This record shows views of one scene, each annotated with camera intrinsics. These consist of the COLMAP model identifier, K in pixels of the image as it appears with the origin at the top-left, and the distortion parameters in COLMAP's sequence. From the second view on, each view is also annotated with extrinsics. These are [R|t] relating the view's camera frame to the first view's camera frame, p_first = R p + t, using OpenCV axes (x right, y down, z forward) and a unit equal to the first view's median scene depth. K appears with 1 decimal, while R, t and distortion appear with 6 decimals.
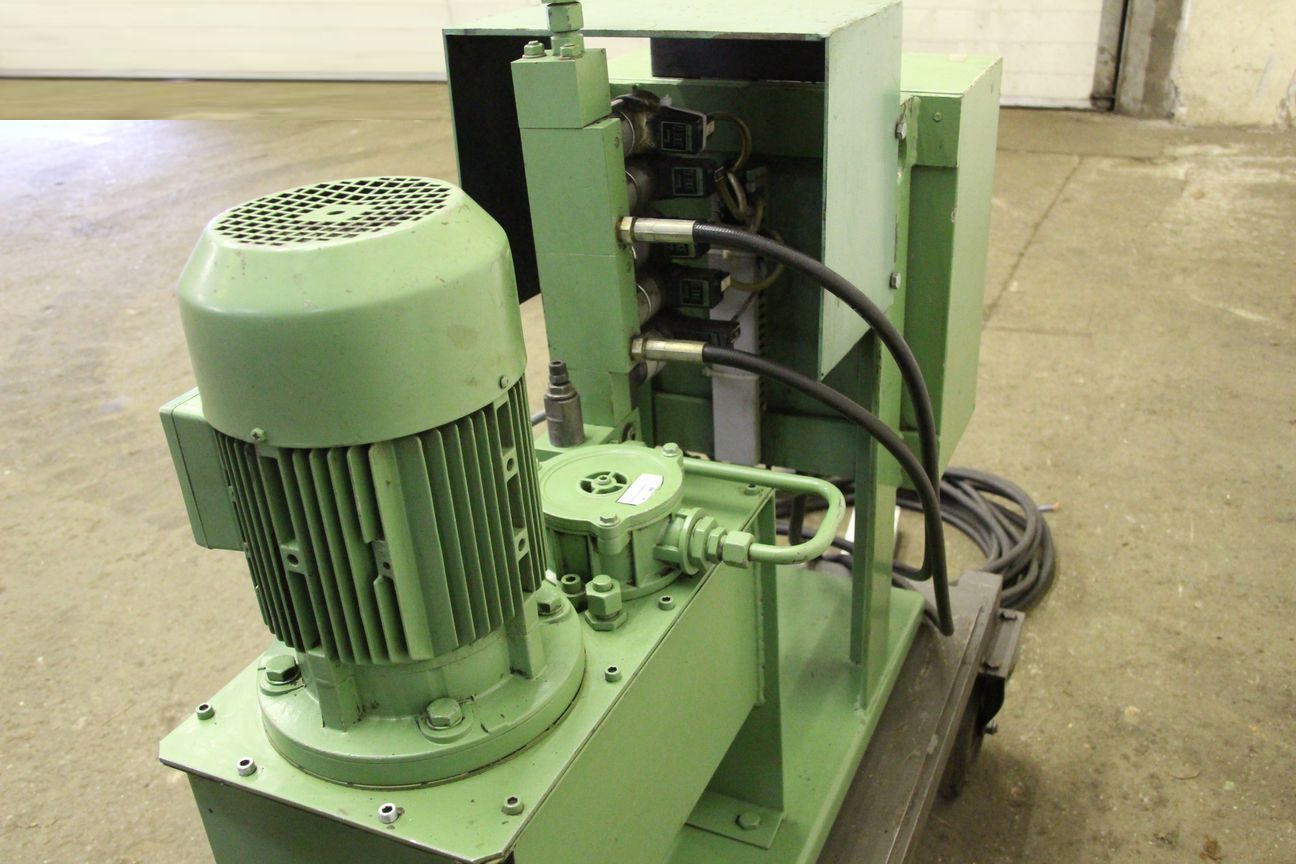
lens RADIAL K [[1146.2, 0, 649.2], [0, 1146.2, 434.6], [0, 0, 1]] dist [-0.001851, -0.000406]
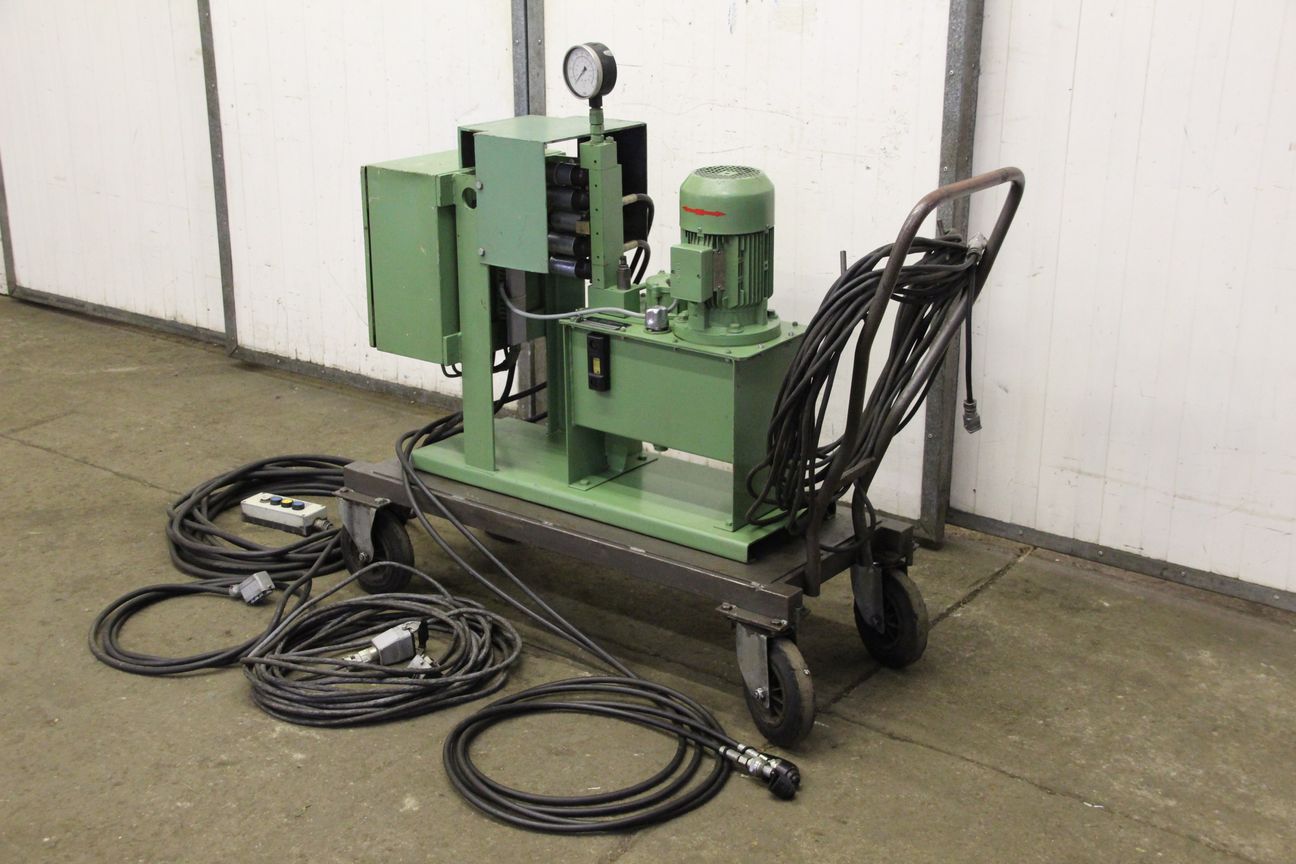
lens RADIAL K [[1717.2, 0, 652.3], [0, 1717.2, 434.5], [0, 0, 1]] dist [0.137568, 0.000000]
pose [[0.203761, -0.258058, 0.944398, -1.236359], [0.434344, 0.888334, 0.149025, -0.078737], [-0.877398, 0.379828, 0.293093, -0.028462]]
